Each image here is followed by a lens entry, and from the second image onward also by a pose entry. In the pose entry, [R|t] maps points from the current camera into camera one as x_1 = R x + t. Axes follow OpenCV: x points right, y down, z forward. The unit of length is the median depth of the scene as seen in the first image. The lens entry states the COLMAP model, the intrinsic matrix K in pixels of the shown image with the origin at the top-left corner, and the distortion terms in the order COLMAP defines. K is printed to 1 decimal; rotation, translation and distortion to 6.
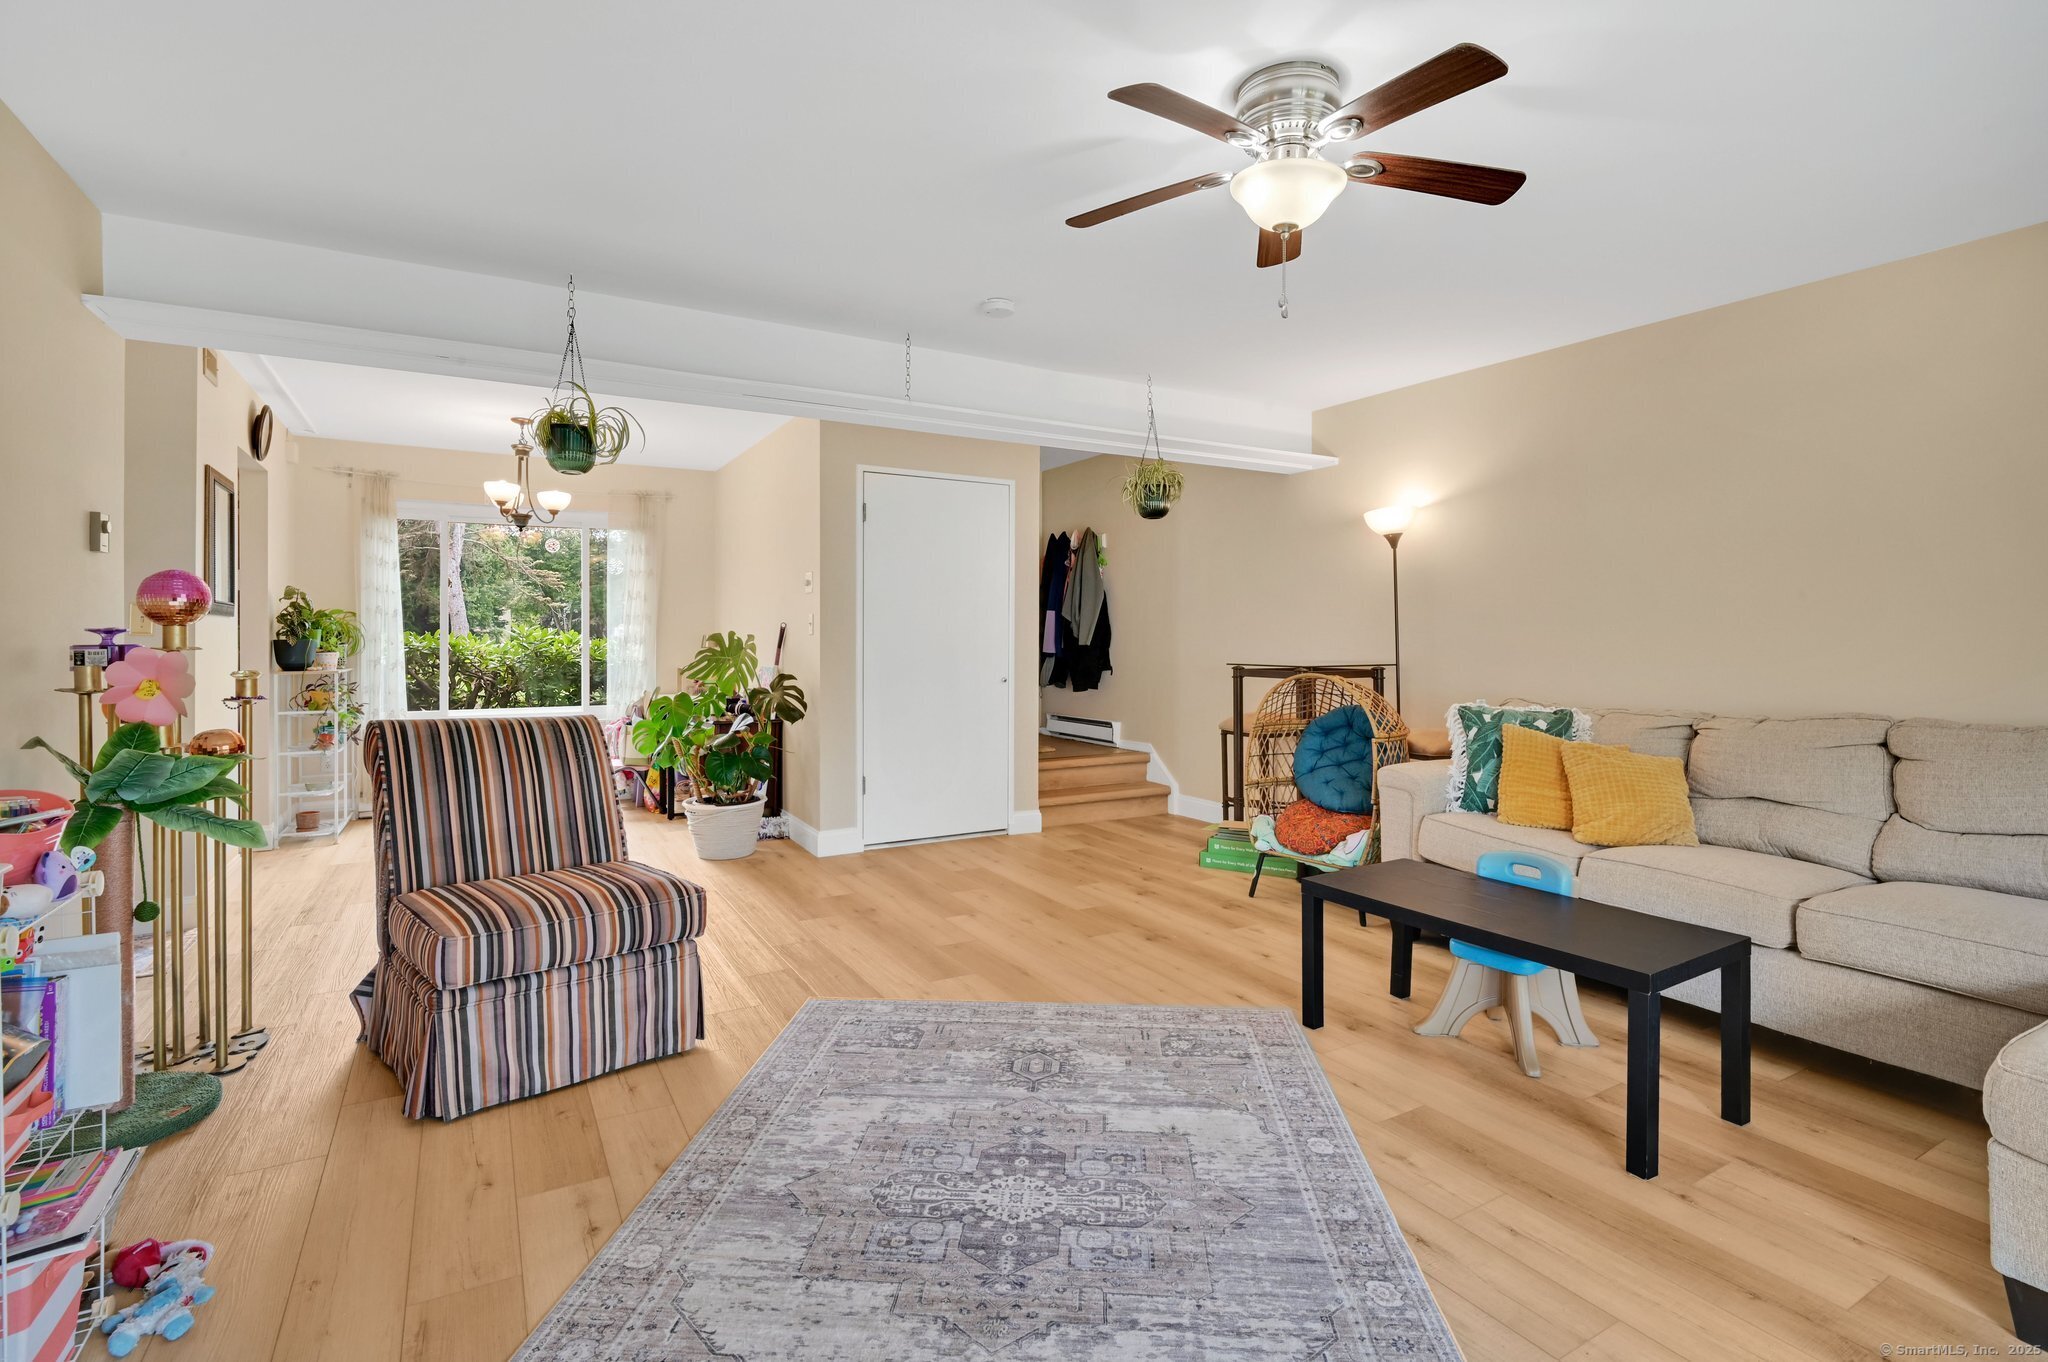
lens RADIAL K [[977.8, 0, 1034.8], [0, 977.8, 638.9], [0, 0, 1]] dist [-0.003171, -0.001454]
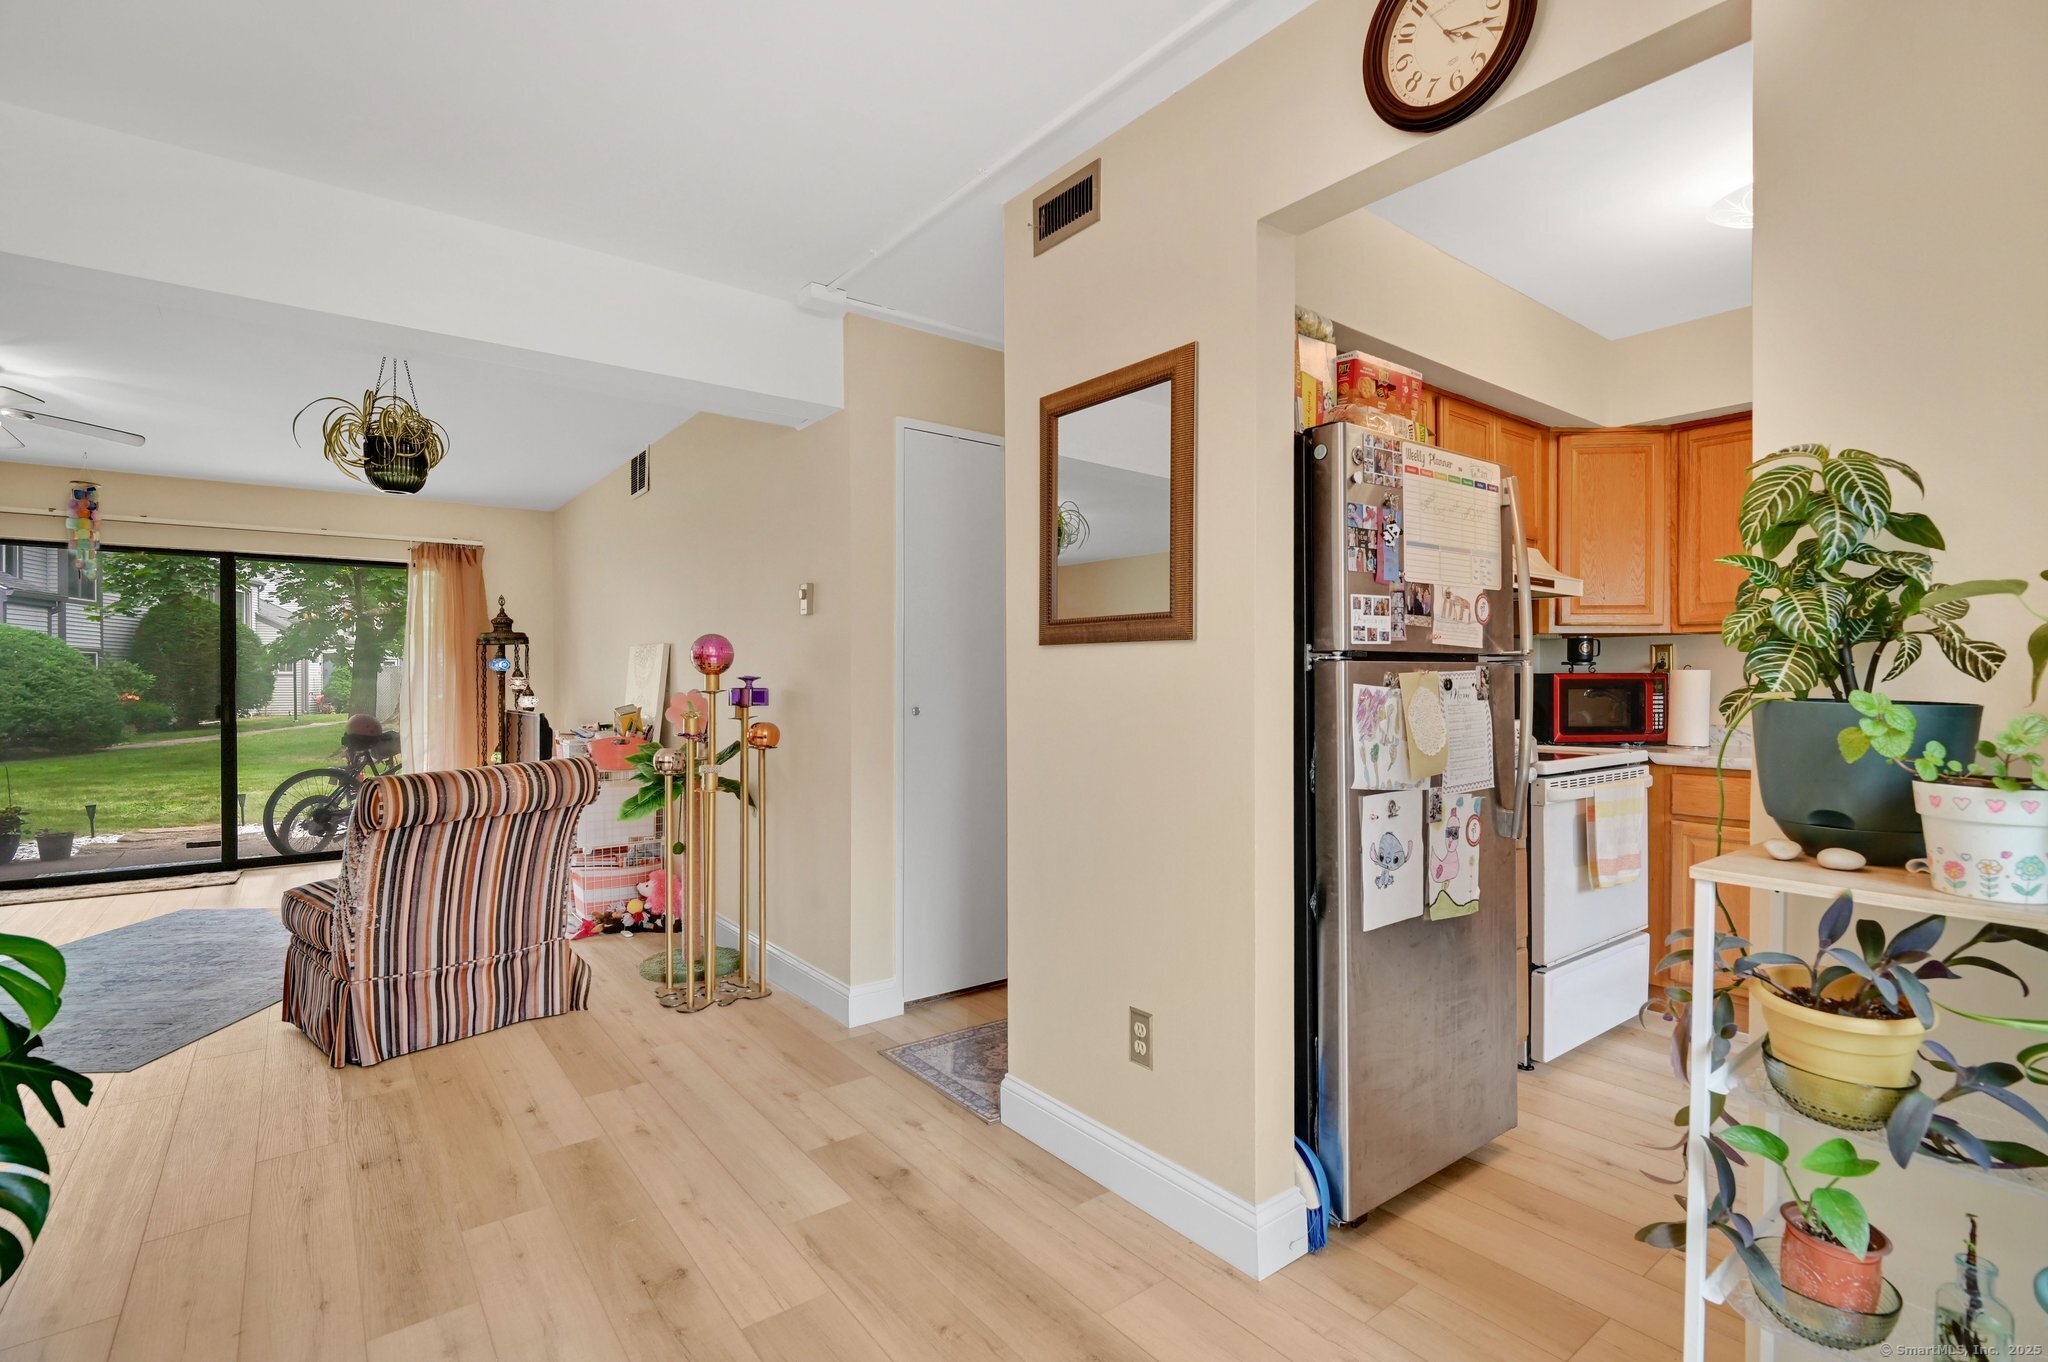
lens RADIAL K [[969.2, 0, 1059.7], [0, 969.2, 688.6], [0, 0, 1]] dist [-0.010531, -0.000385]
pose [[-0.989644, 0.004536, -0.143472, -1.102282], [0.002794, 0.999920, 0.012342, -0.008893], [0.143517, 0.011813, -0.989577, 2.276270]]
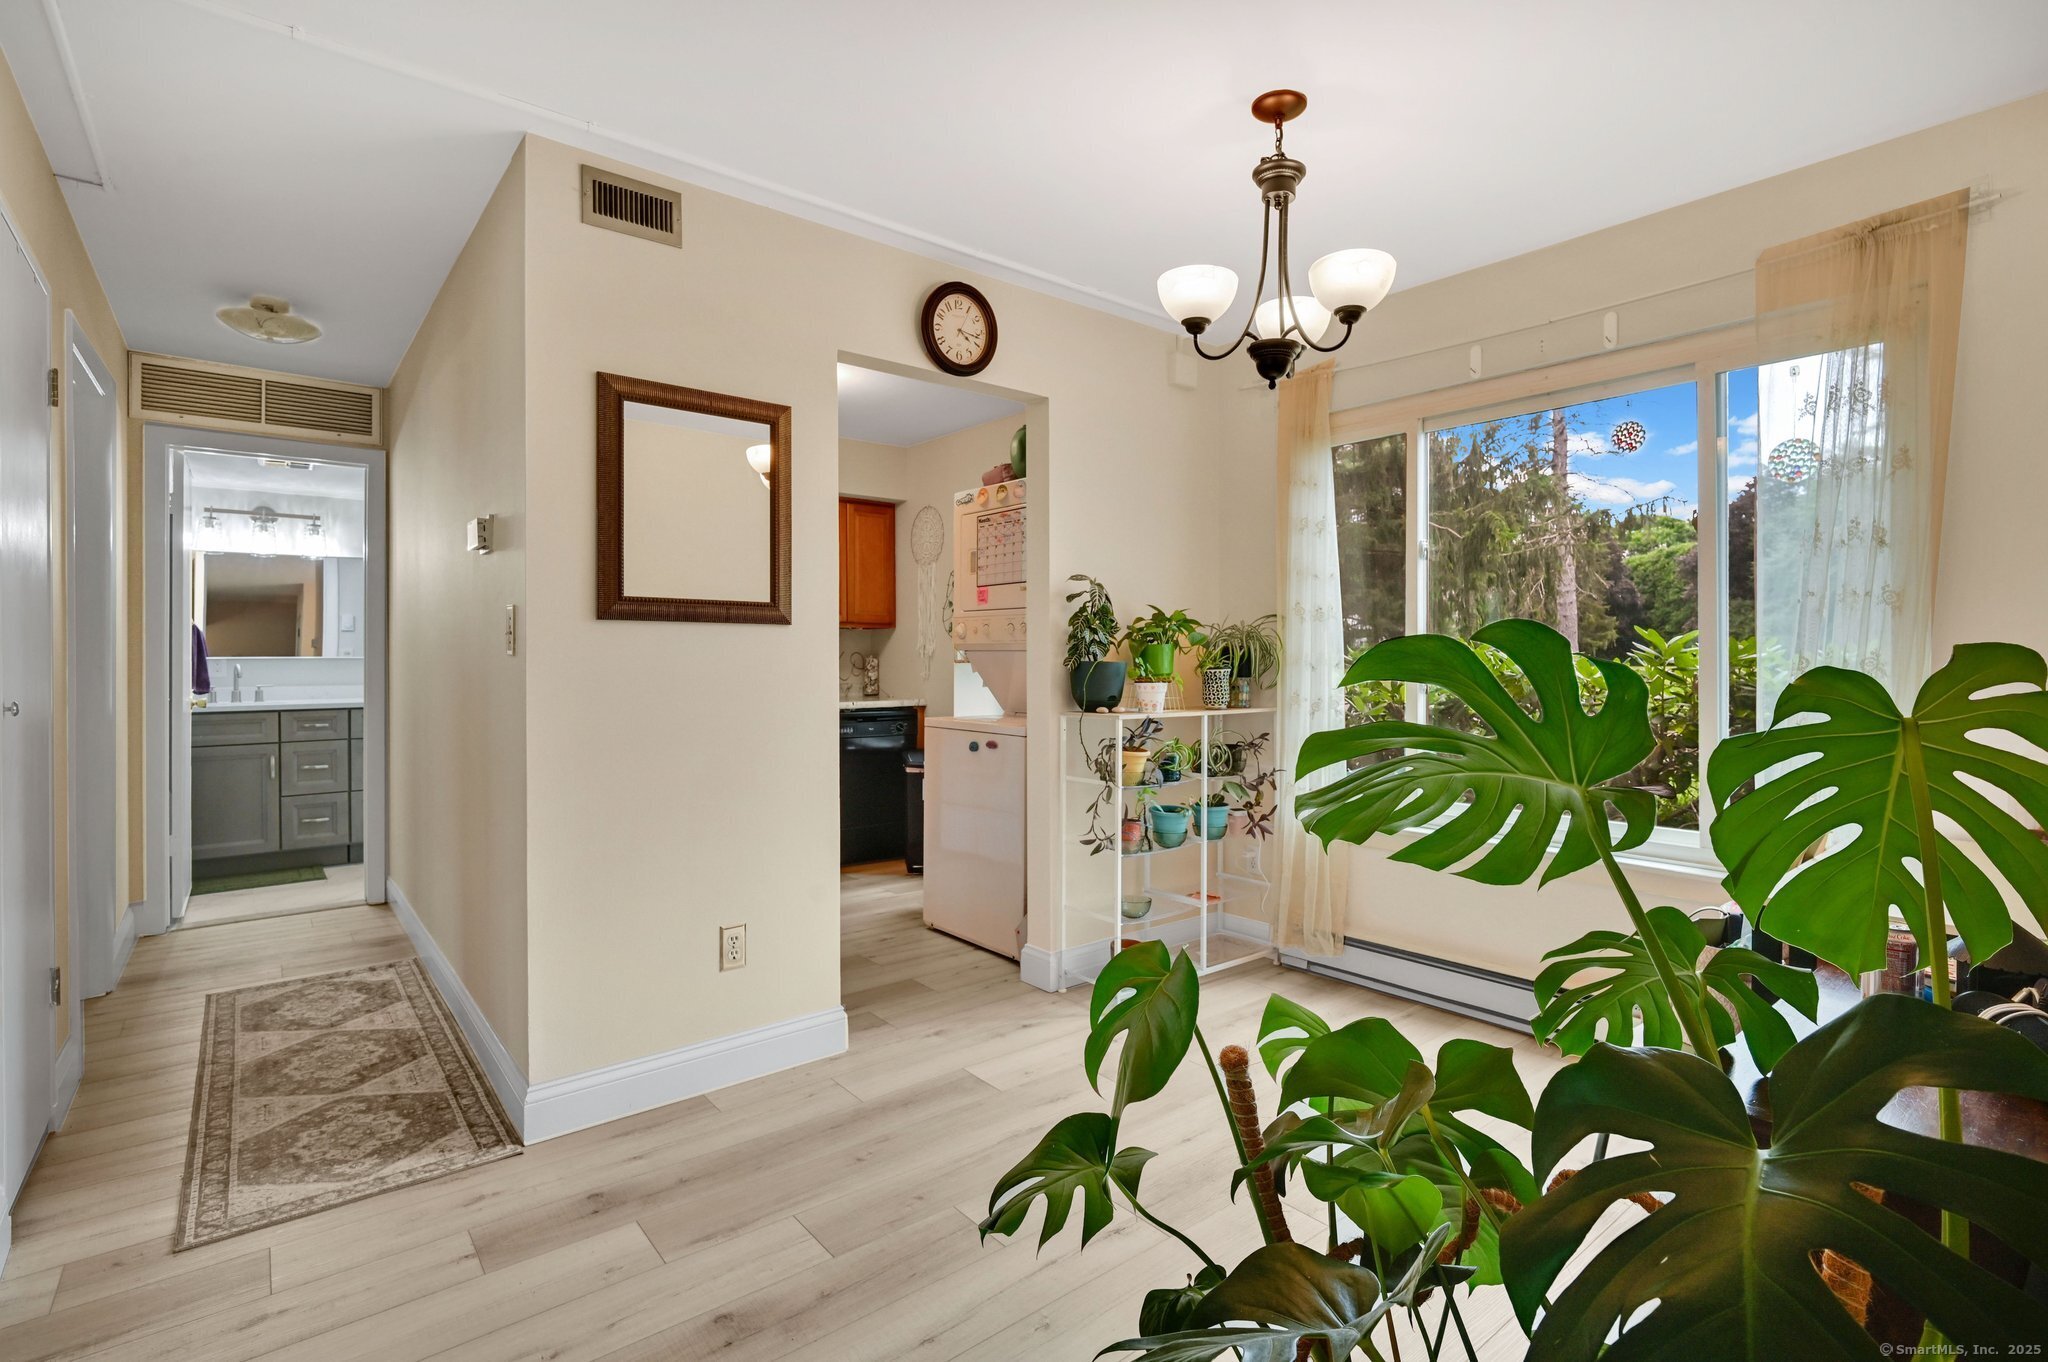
lens RADIAL K [[956.0, 0, 1023.9], [0, 956.0, 658.6], [0, 0, 1]] dist [-0.000854, -0.008115]
pose [[0.156722, 0.003076, -0.987638, -0.319591], [-0.001241, 0.999995, 0.002918, -0.004895], [0.987642, 0.000769, 0.156725, 1.666607]]
